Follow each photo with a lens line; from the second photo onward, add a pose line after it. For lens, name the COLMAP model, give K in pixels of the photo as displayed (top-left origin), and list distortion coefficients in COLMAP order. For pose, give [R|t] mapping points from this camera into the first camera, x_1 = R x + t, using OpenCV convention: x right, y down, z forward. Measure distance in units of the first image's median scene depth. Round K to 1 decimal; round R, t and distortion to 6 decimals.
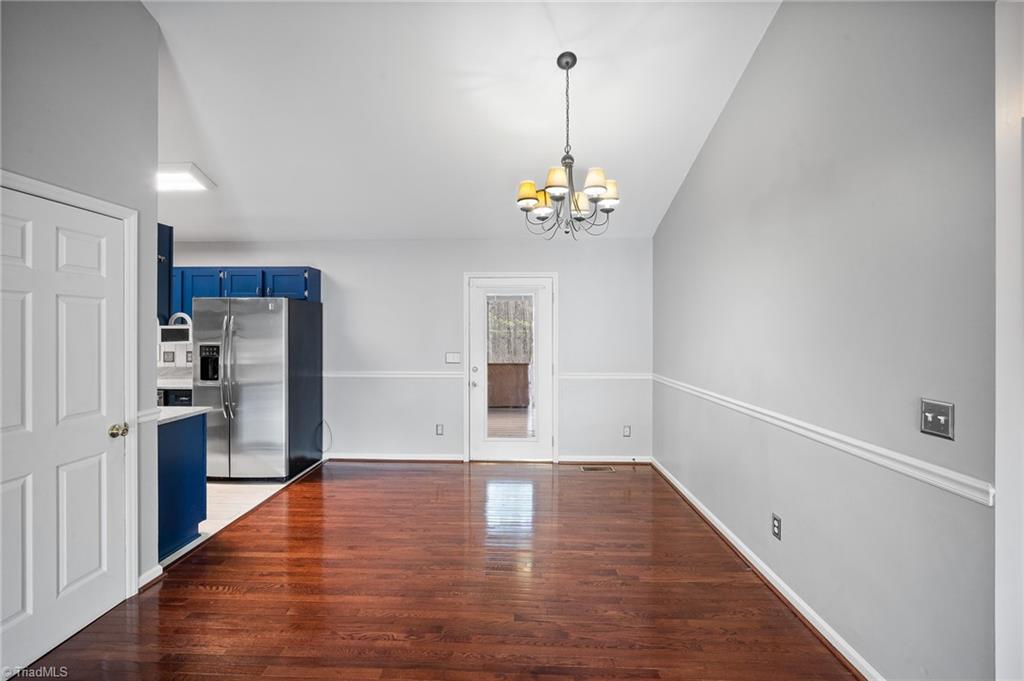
lens RADIAL K [[454.0, 0, 506.7], [0, 454.0, 326.4], [0, 0, 1]] dist [-0.004875, 0.000085]
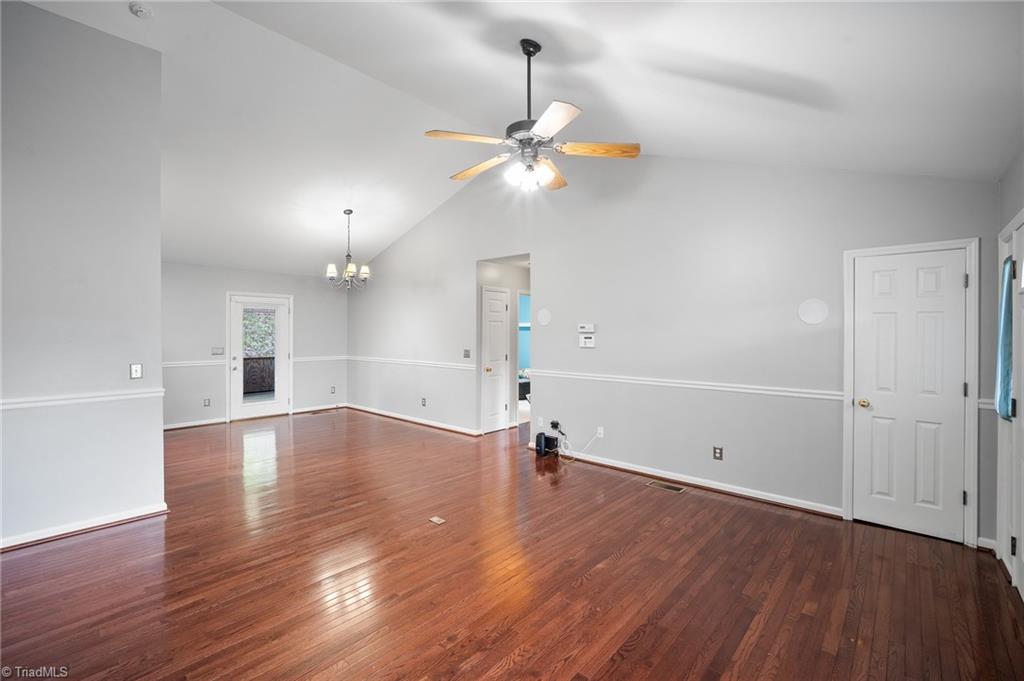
lens RADIAL K [[448.1, 0, 512.0], [0, 448.1, 340.5], [0, 0, 1]] dist [-0.009002, 0.000171]
pose [[0.630878, -0.008582, 0.775835, -0.627734], [-0.010173, 0.999761, 0.019331, 0.000193], [-0.775815, -0.020088, 0.630640, -0.605477]]
